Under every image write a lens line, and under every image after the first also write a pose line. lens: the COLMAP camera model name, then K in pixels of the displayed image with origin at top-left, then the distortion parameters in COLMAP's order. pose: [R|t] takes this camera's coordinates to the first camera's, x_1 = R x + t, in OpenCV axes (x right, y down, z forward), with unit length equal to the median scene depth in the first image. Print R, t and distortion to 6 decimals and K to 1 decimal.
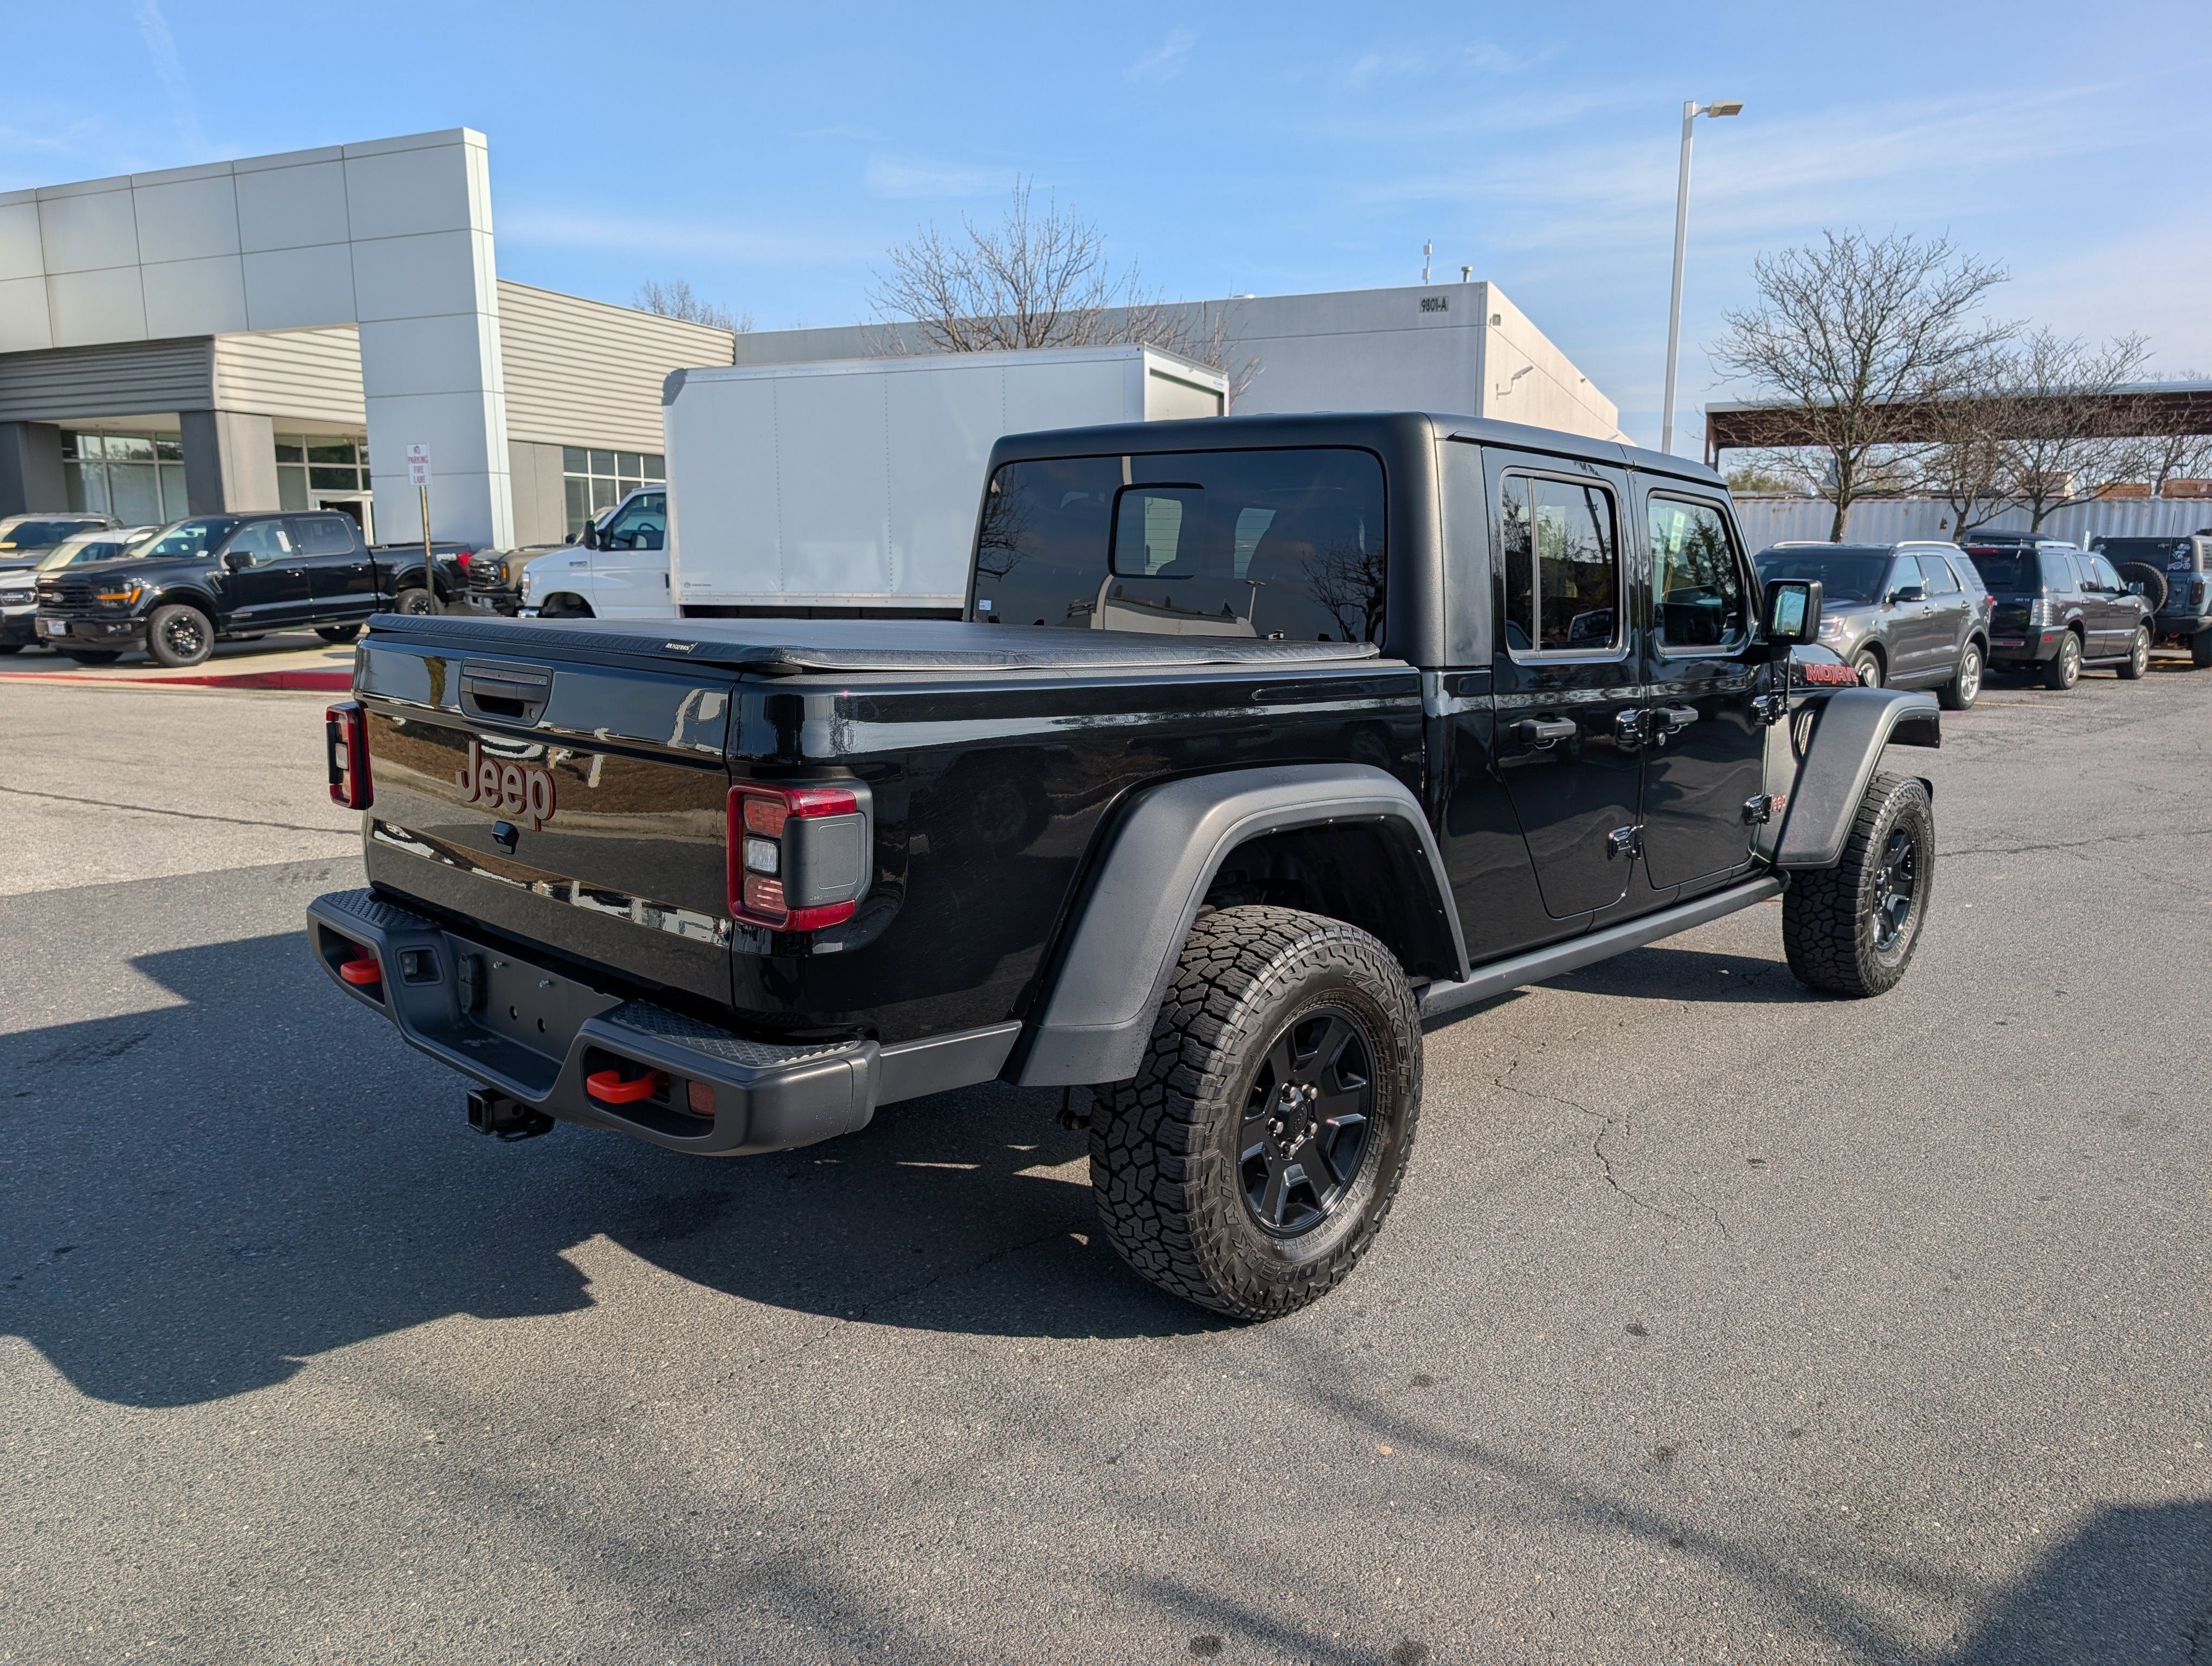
lens RADIAL K [[1609.2, 0, 1117.5], [0, 1609.2, 828.6], [0, 0, 1]] dist [0.005957, 0.001745]
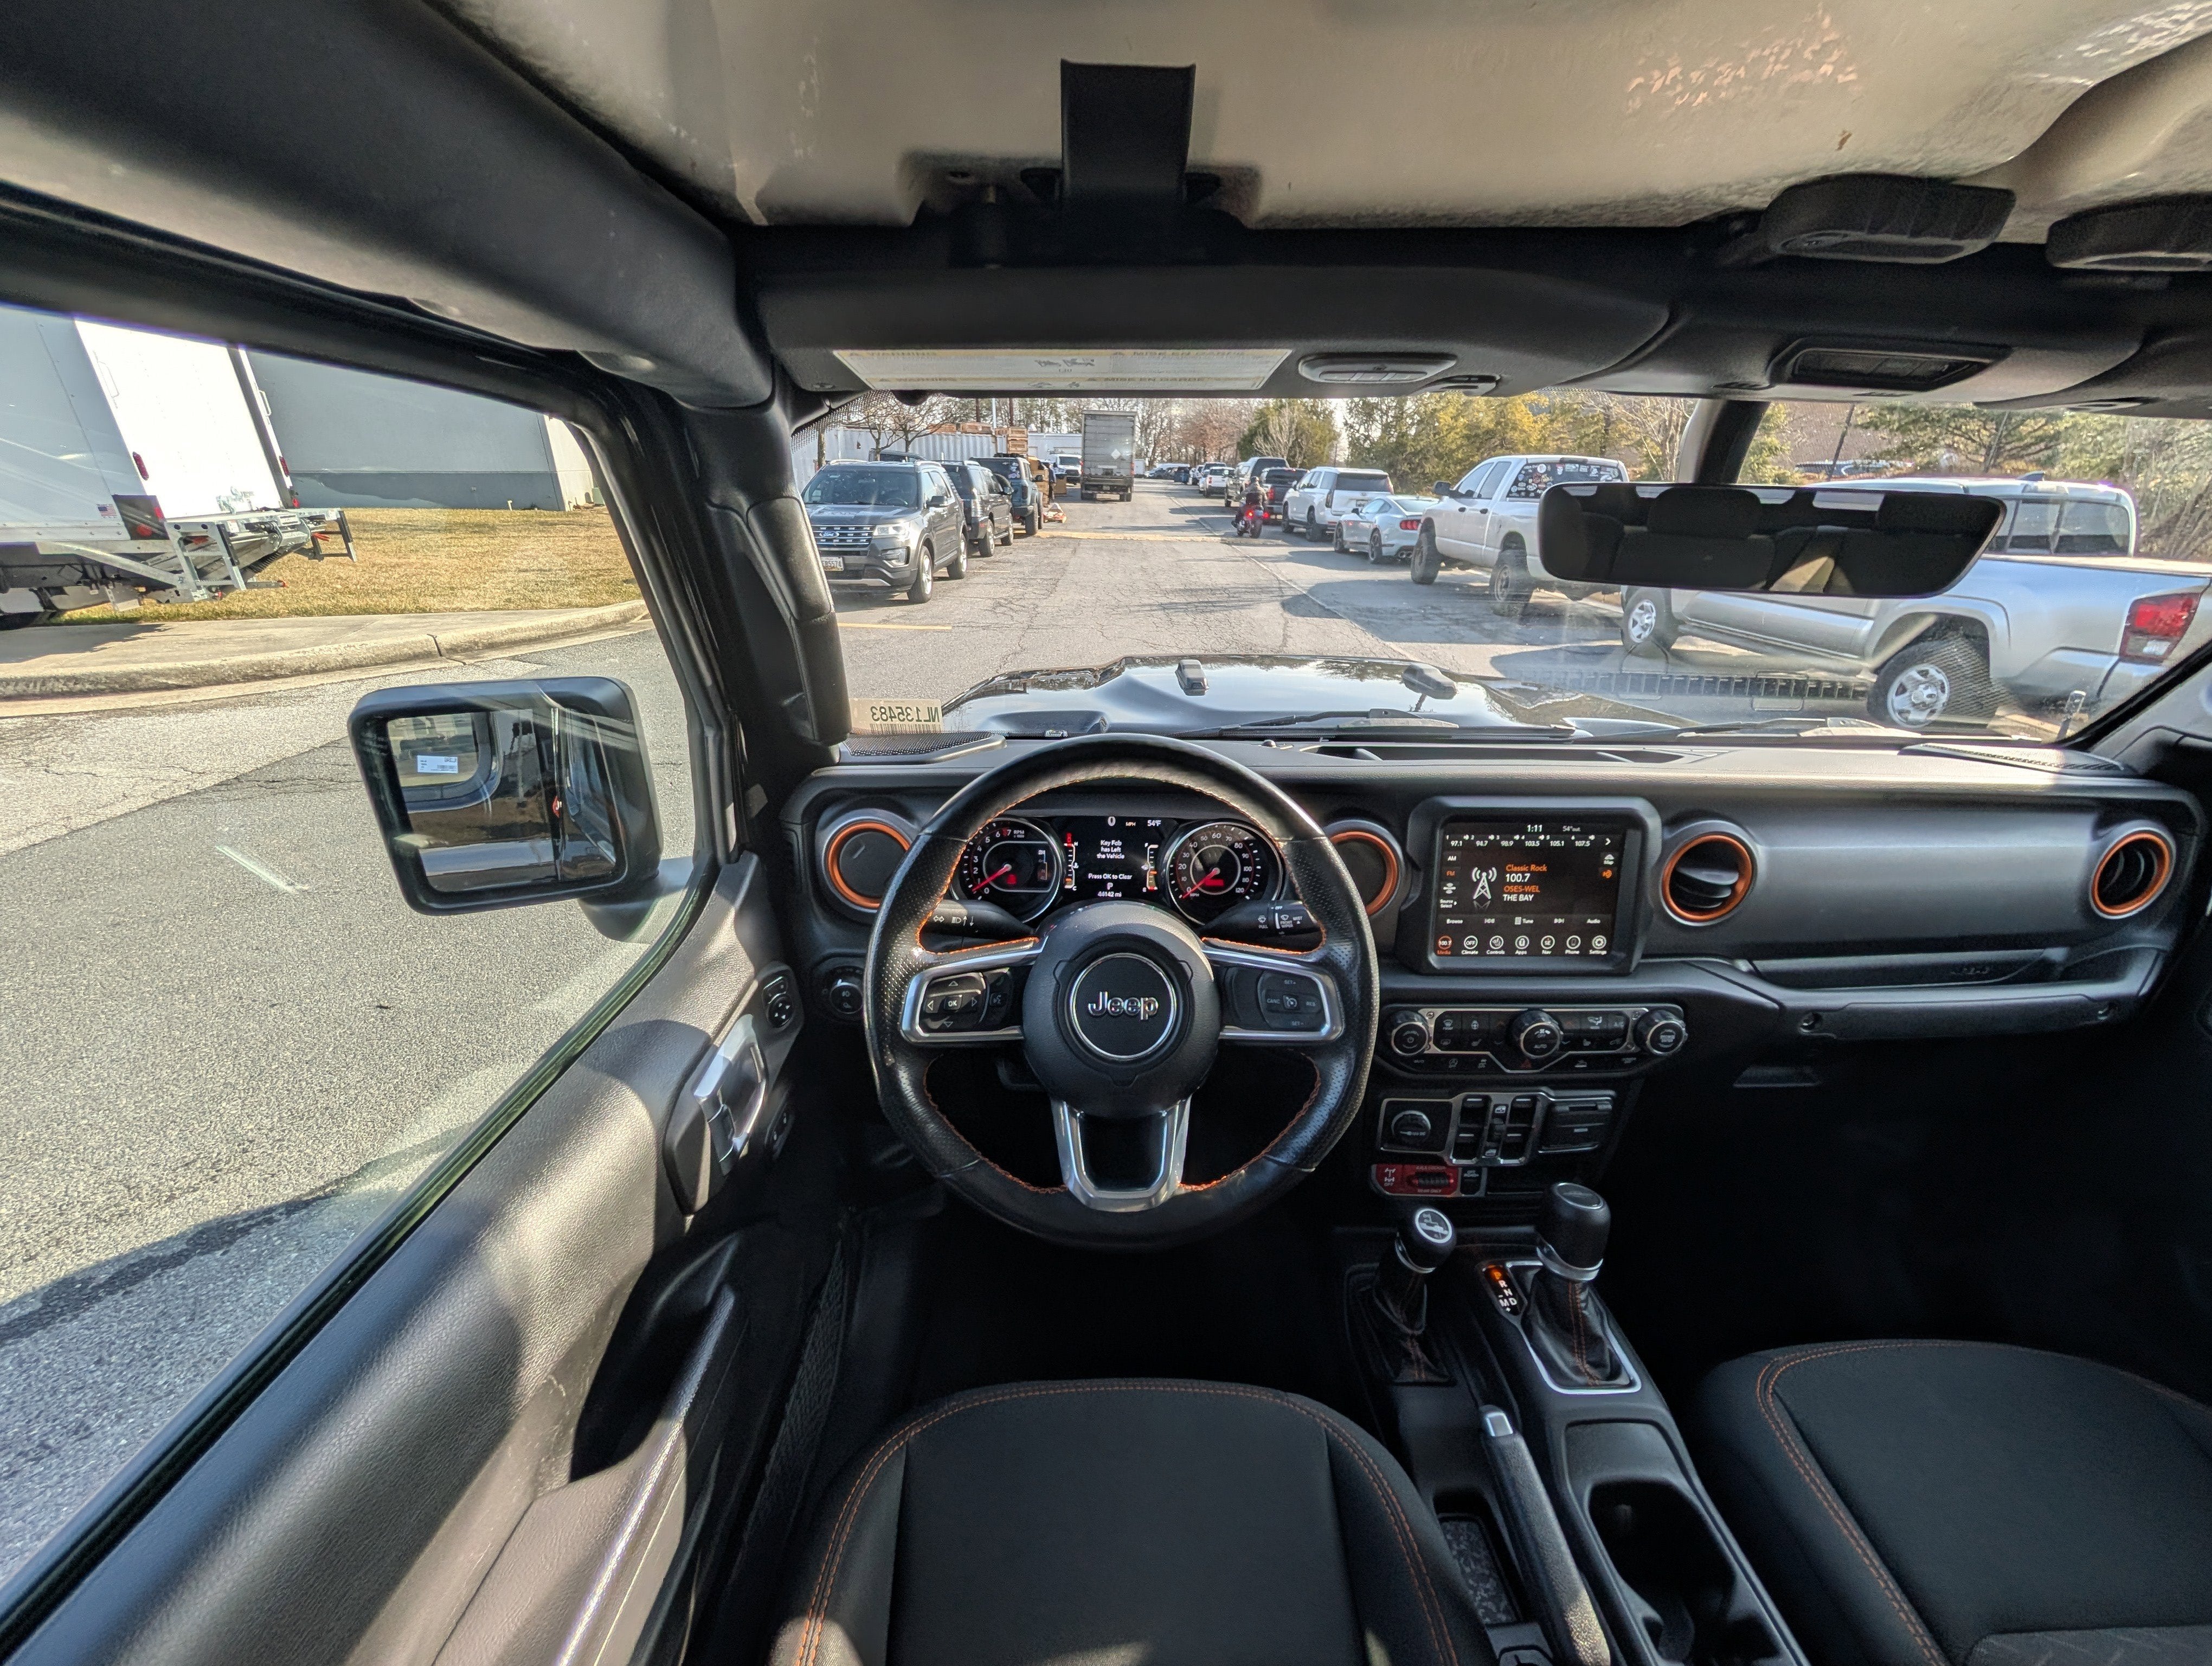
lens RADIAL K [[842.6, 0, 1103.6], [0, 842.6, 831.9], [0, 0, 1]] dist [0.000442, 0.000226]
pose [[0.713836, -0.271410, 0.645581, 0.023700], [0.105493, 0.953001, 0.284007, -0.041494], [-0.692321, -0.134630, 0.708919, 0.217929]]
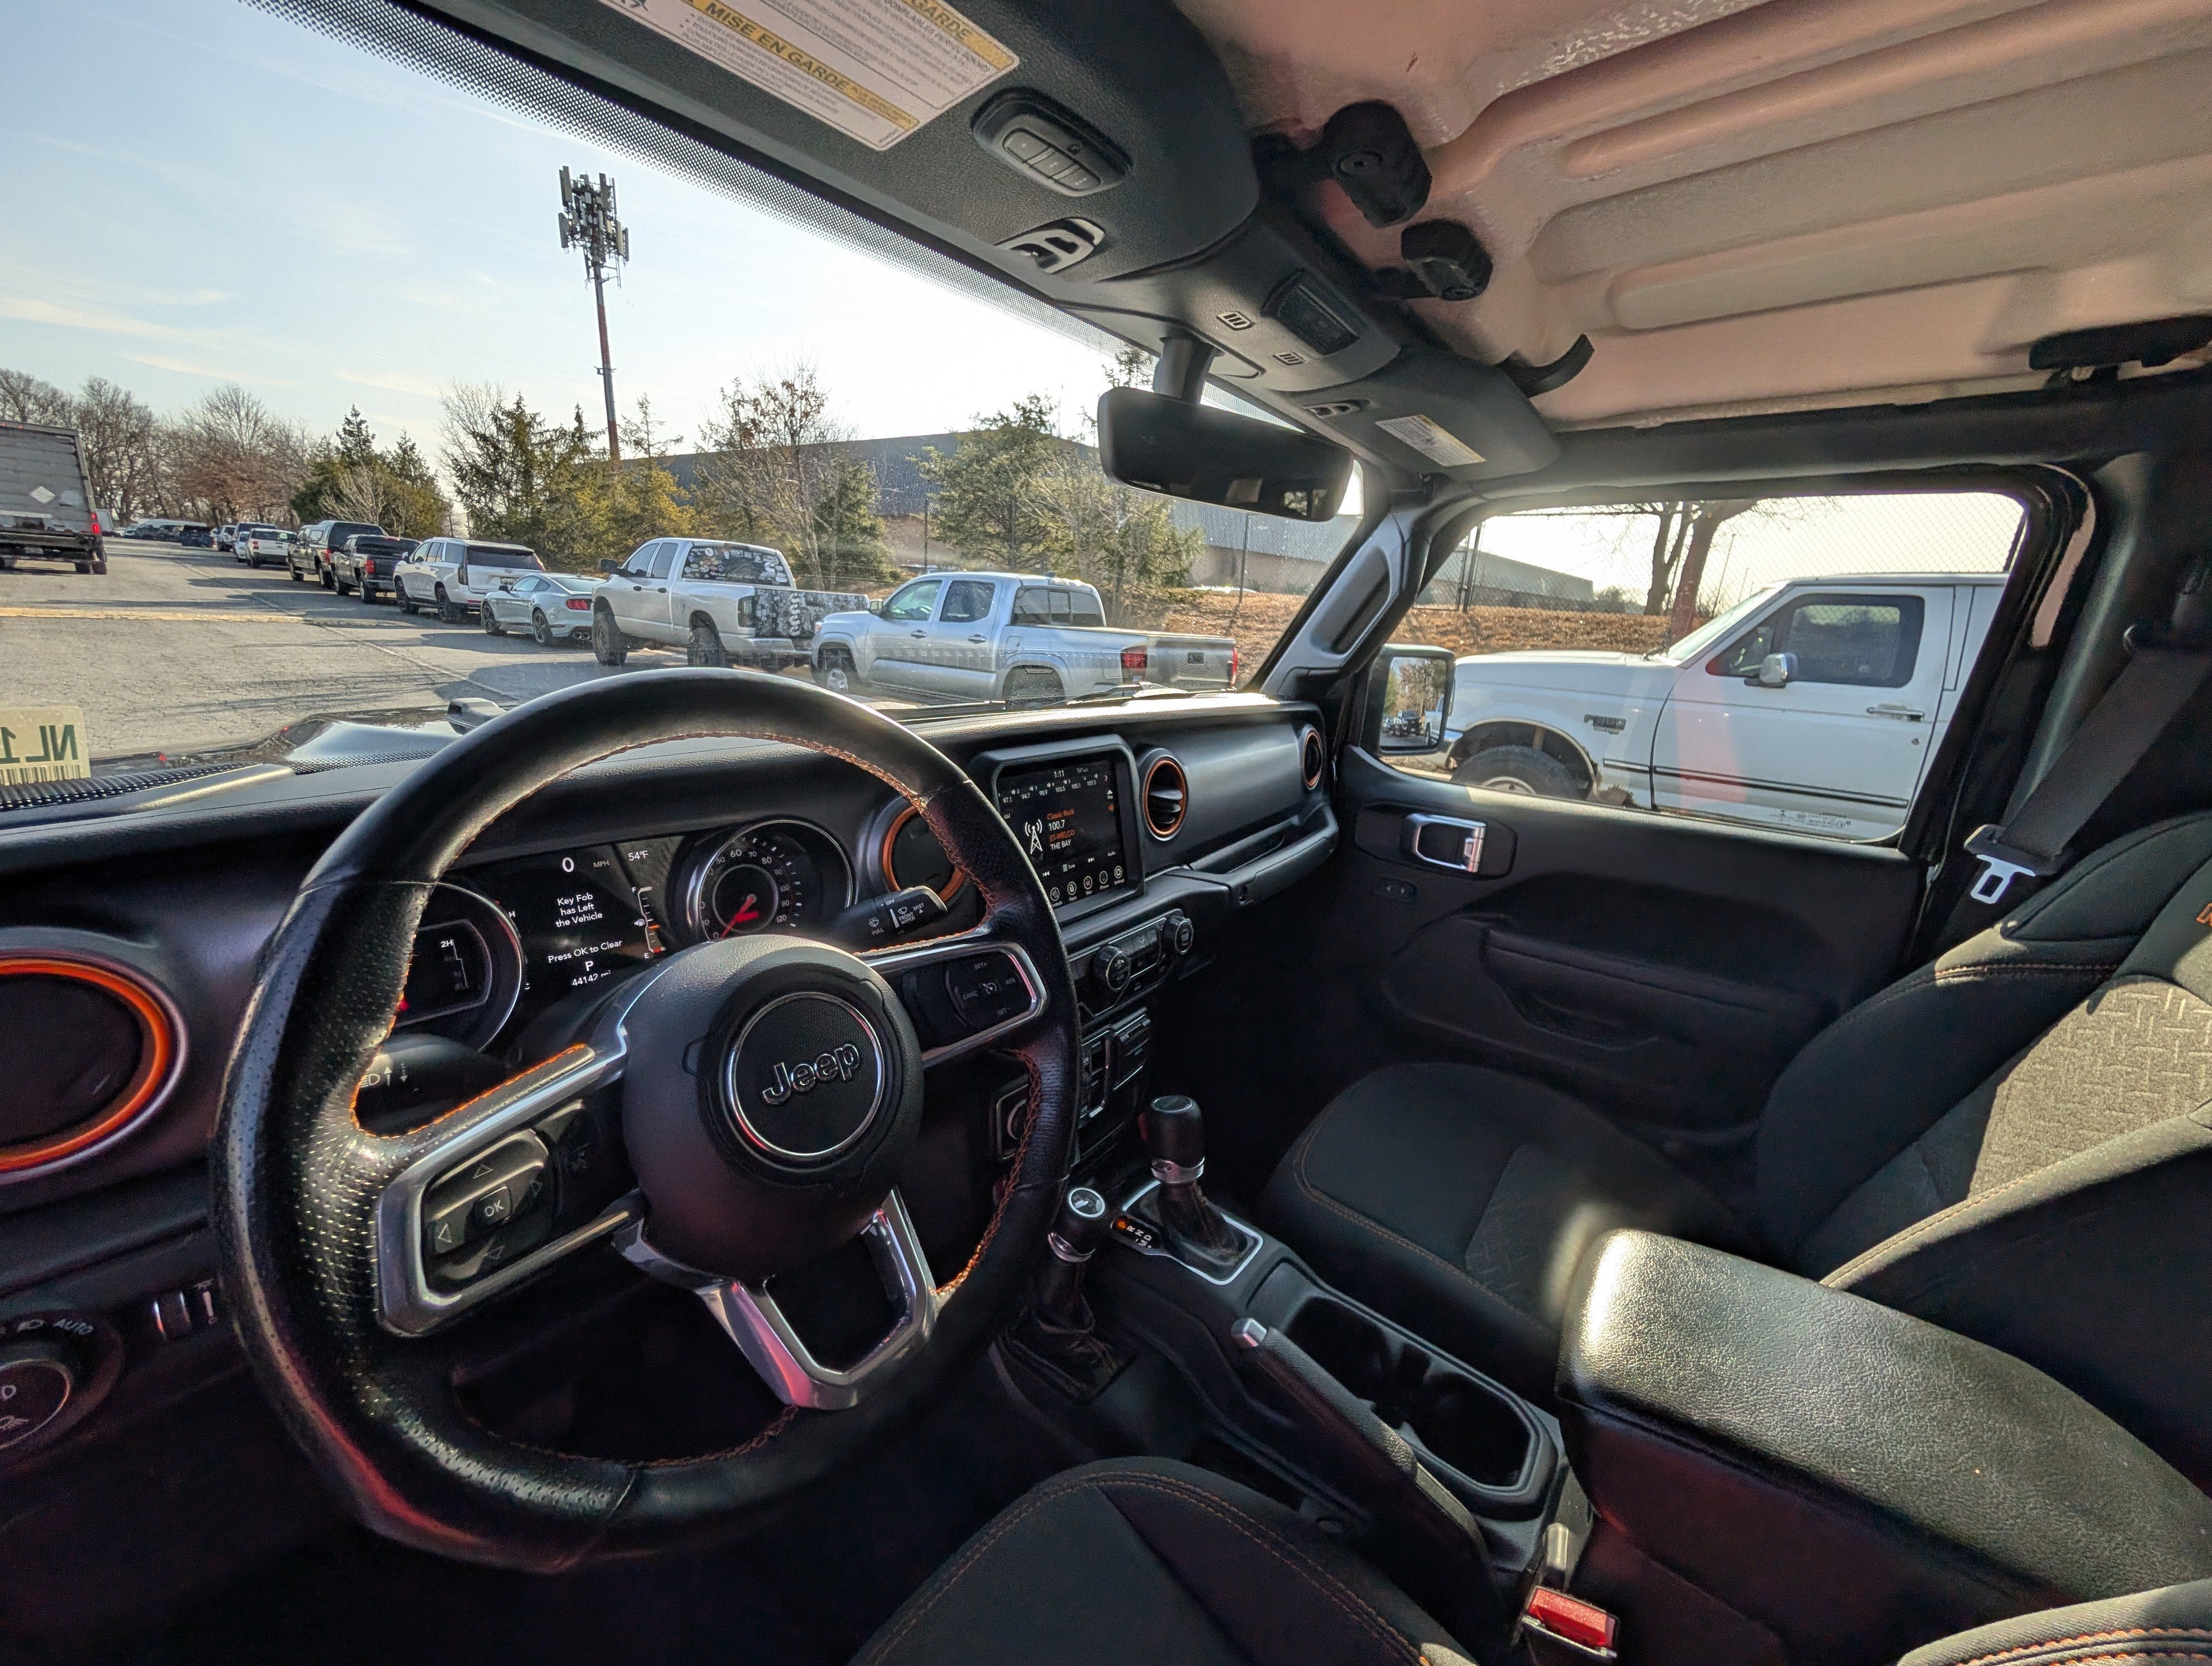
lens RADIAL K [[842.6, 0, 1103.6], [0, 842.6, 831.9], [0, 0, 1]] dist [0.000442, 0.000226]
pose [[-0.087319, -0.278064, 0.956586, 0.024252], [0.098697, 0.953114, 0.286064, -0.037729], [-0.991279, 0.119391, -0.055781, 0.229890]]
